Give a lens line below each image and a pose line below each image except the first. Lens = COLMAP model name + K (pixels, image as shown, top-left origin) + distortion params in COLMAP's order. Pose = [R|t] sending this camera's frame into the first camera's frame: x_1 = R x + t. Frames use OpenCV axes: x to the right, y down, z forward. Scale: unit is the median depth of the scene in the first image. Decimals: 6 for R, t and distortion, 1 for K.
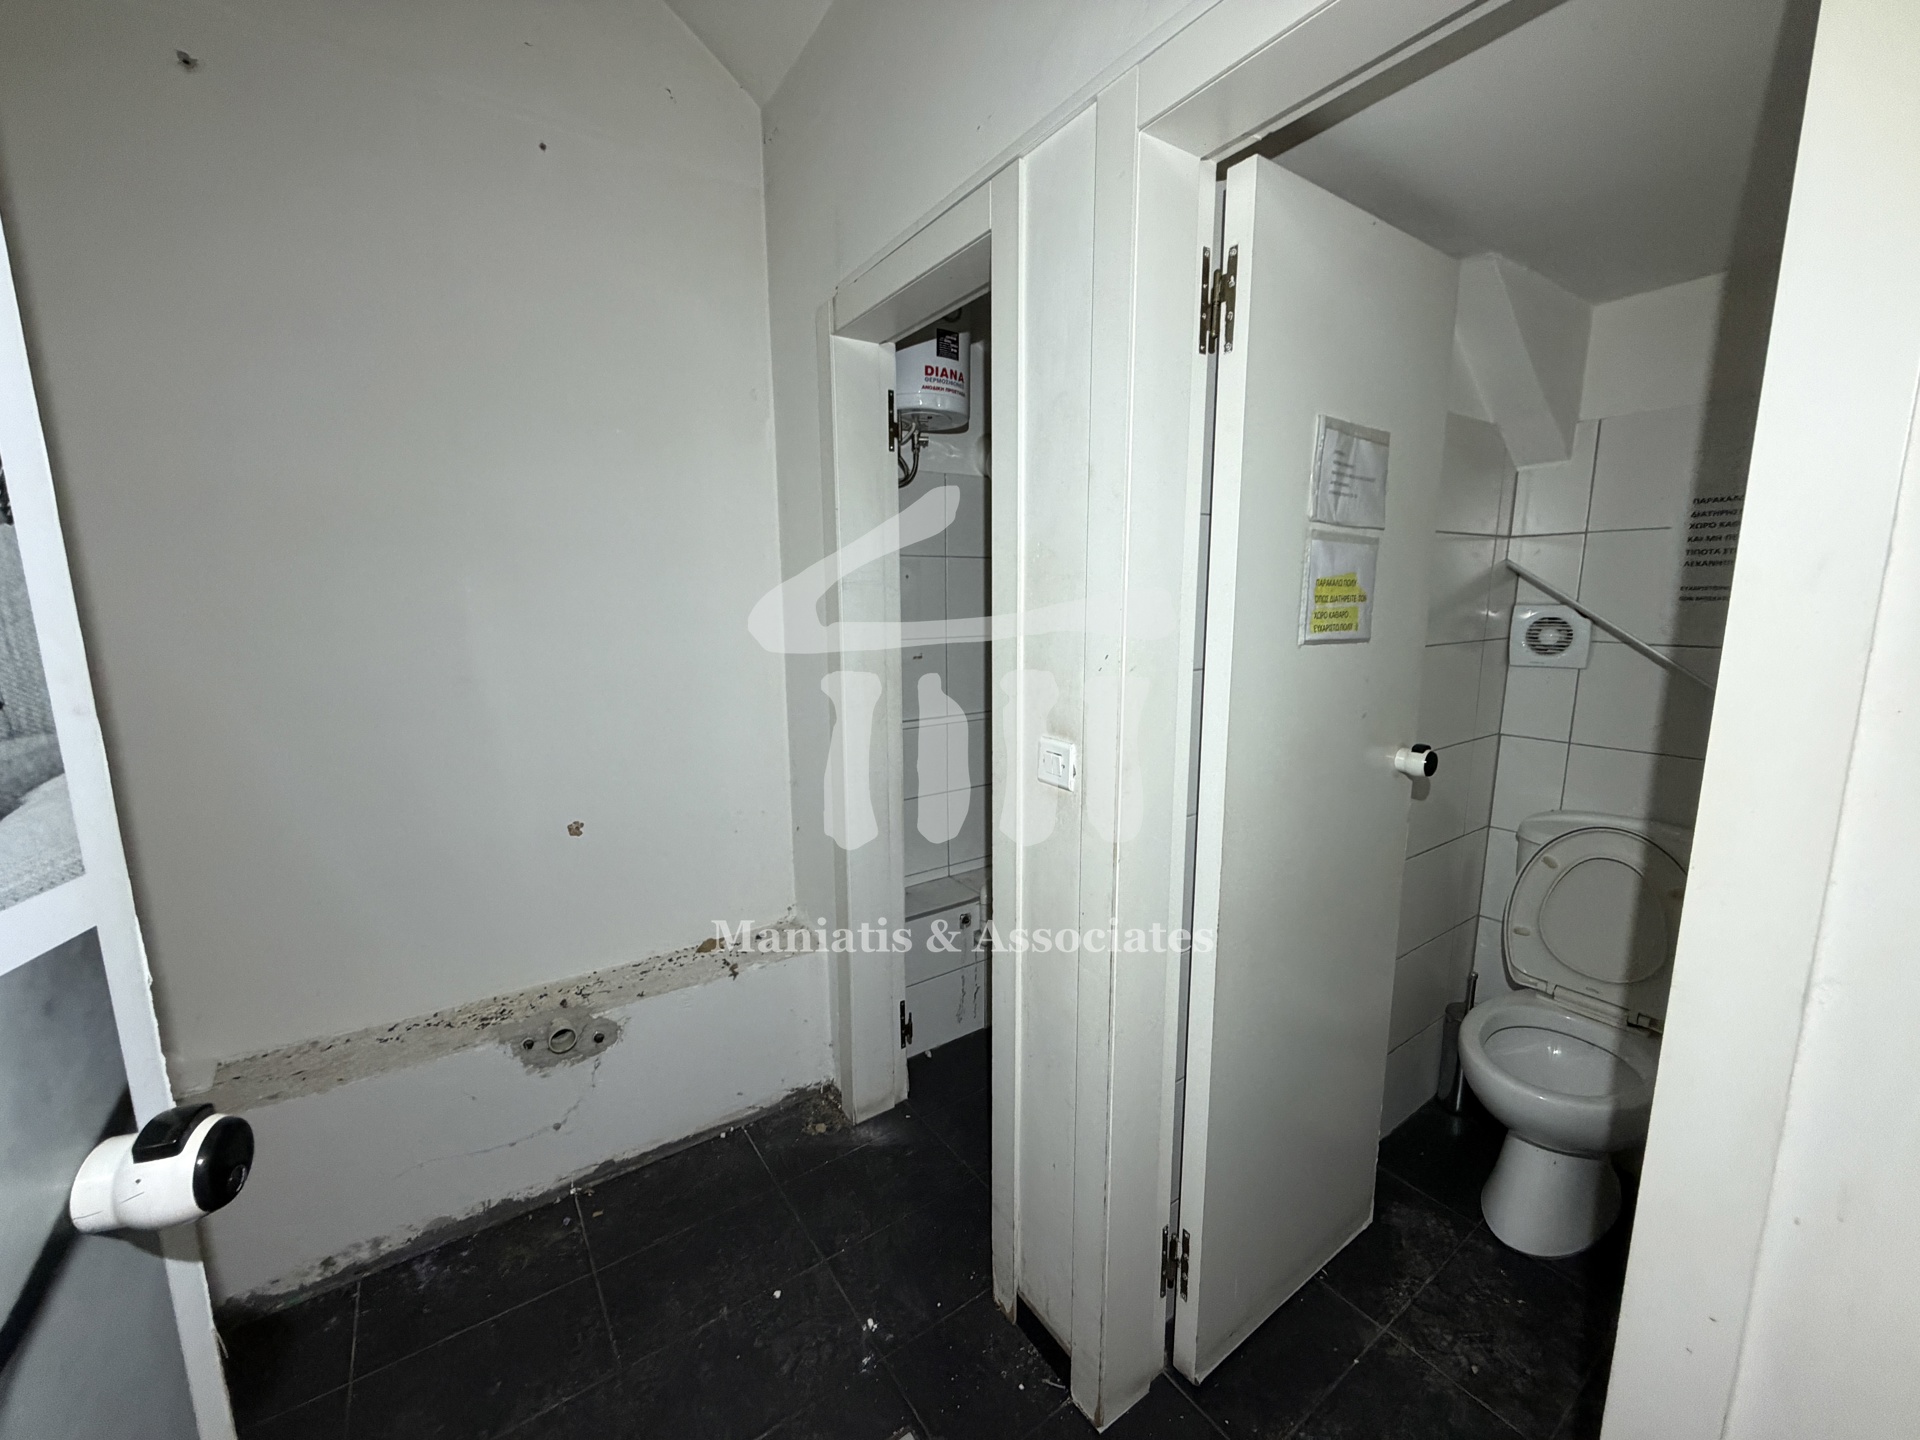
lens RADIAL K [[764.2, 0, 954.5], [0, 764.2, 714.7], [0, 0, 1]] dist [0.000522, -0.000295]
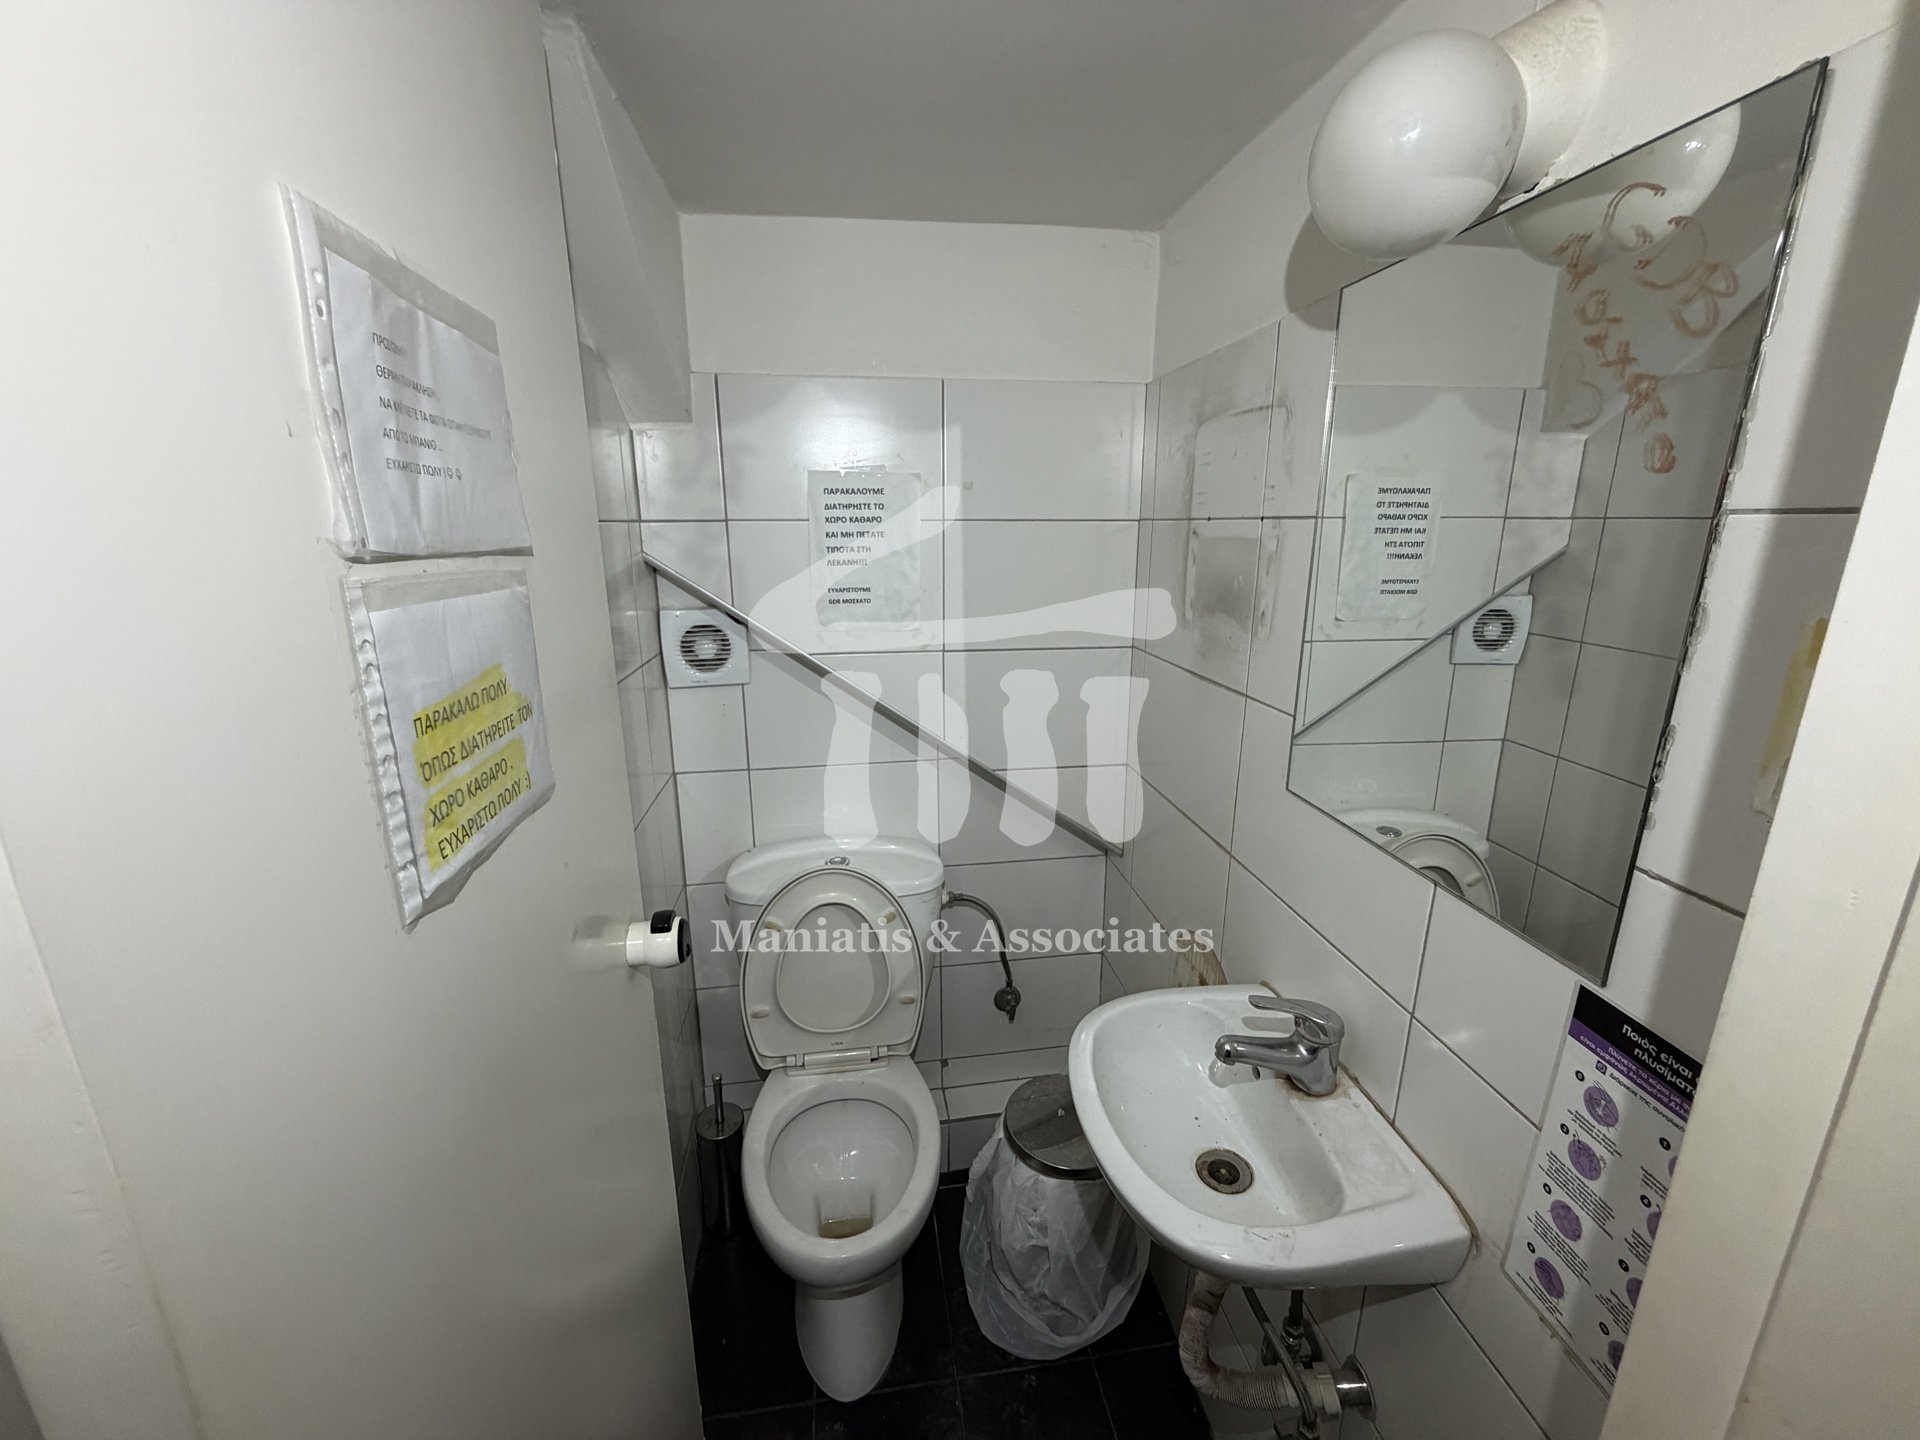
lens RADIAL K [[764.2, 0, 950.5], [0, 764.2, 720.3], [0, 0, 1]] dist [0.000522, -0.000295]
pose [[0.448878, -0.219356, 0.866252, 0.270426], [0.145168, 0.974426, 0.171525, -0.191289], [-0.881723, 0.048758, 0.469241, 0.594361]]
